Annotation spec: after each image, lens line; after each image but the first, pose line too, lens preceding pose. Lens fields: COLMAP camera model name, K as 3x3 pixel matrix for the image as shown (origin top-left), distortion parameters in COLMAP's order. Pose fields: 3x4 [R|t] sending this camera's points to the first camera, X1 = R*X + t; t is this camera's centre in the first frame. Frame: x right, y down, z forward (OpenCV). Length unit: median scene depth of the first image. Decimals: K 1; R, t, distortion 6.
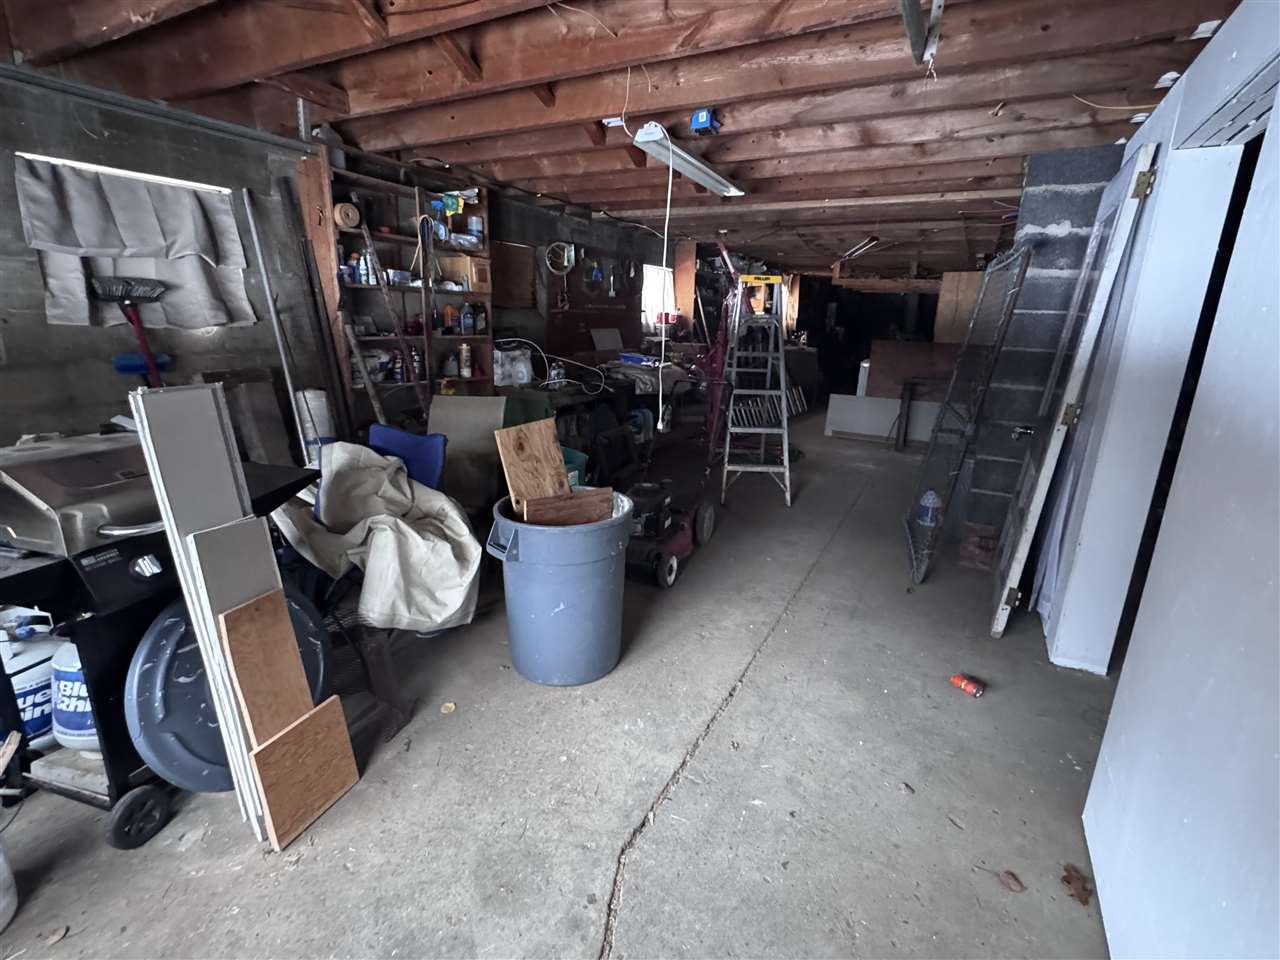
lens RADIAL K [[594.2, 0, 640.0], [0, 594.2, 480.0], [0, 0, 1]] dist [-0.001778, -0.000083]
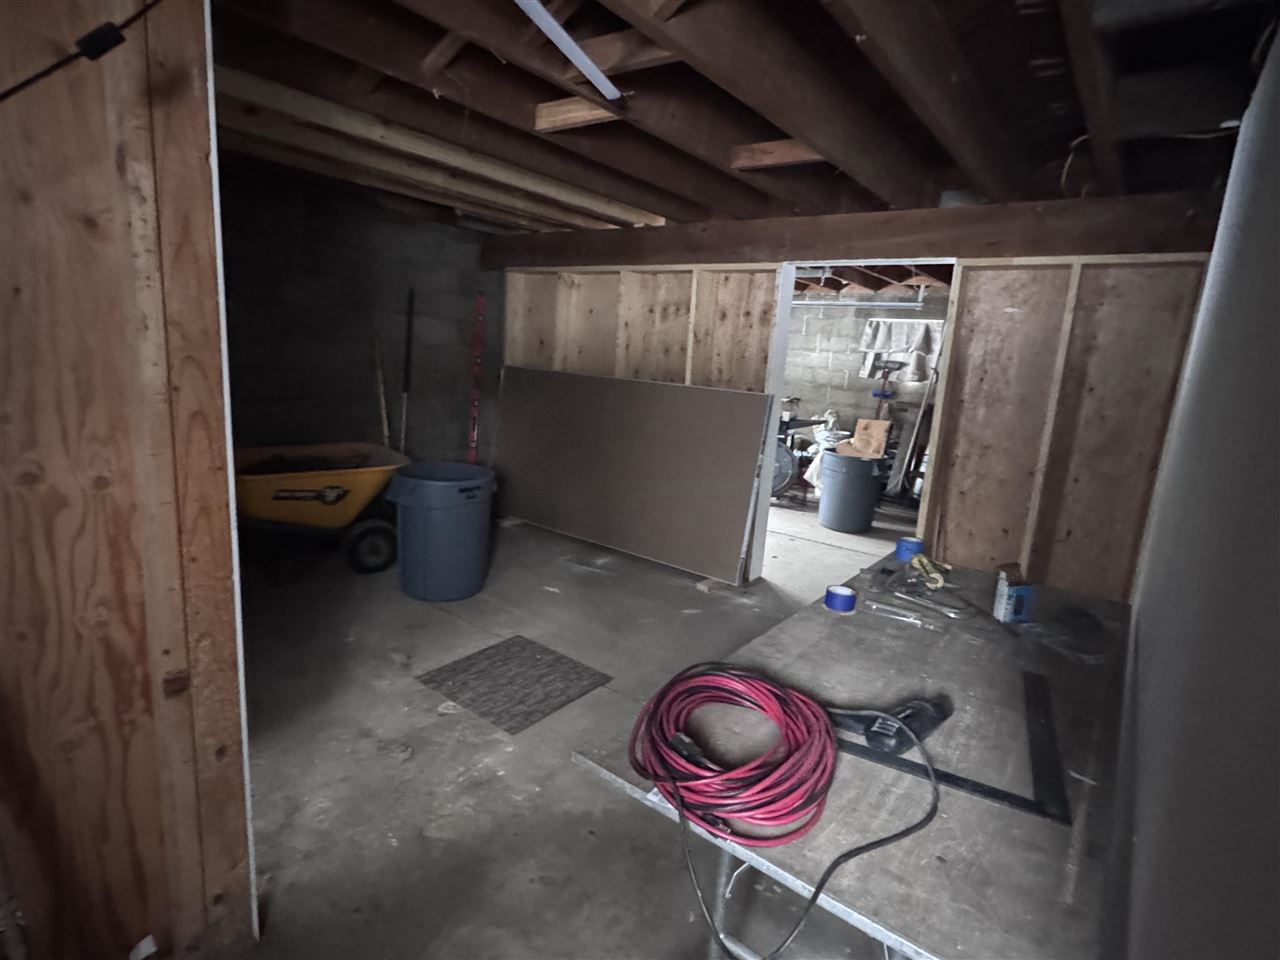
lens RADIAL K [[657.3, 0, 640.0], [0, 657.3, 480.0], [0, 0, 1]] dist [-0.003742, -0.000037]
pose [[-0.135383, 0.151993, -0.979066, 2.054197], [-0.335173, 0.922878, 0.189617, -0.048893], [0.932379, 0.353827, -0.073998, 0.400934]]
